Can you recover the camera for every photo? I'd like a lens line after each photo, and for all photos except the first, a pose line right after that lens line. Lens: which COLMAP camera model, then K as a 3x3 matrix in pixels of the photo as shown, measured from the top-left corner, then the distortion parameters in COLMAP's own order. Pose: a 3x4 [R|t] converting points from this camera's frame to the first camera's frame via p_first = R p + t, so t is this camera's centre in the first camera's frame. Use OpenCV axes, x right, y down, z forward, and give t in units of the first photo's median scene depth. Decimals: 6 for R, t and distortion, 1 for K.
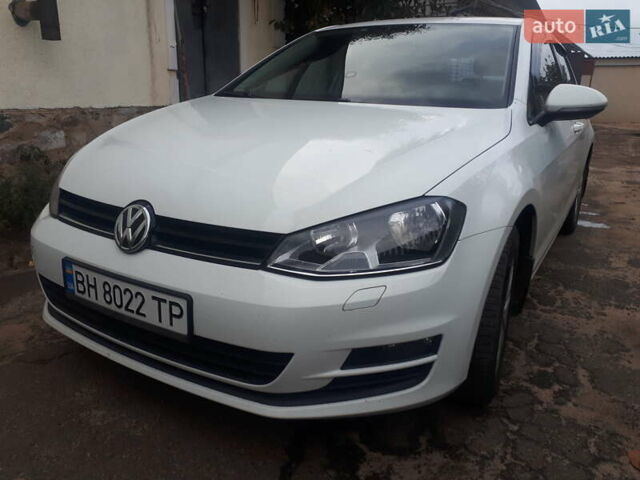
lens RADIAL K [[518.6, 0, 320.0], [0, 518.6, 240.0], [0, 0, 1]] dist [-0.005493, -0.003972]
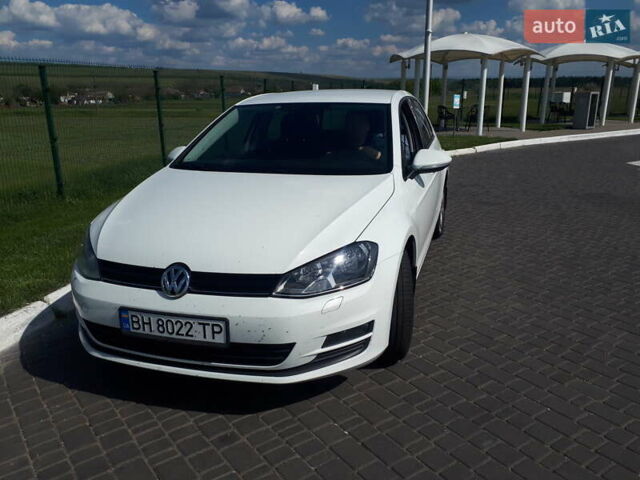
lens RADIAL K [[518.6, 0, 320.0], [0, 518.6, 240.0], [0, 0, 1]] dist [-0.005493, -0.003972]
pose [[0.970413, -0.113822, 0.212941, -0.265128], [0.118782, 0.992864, -0.010603, -0.081184], [-0.210214, 0.035583, 0.977008, -0.630316]]
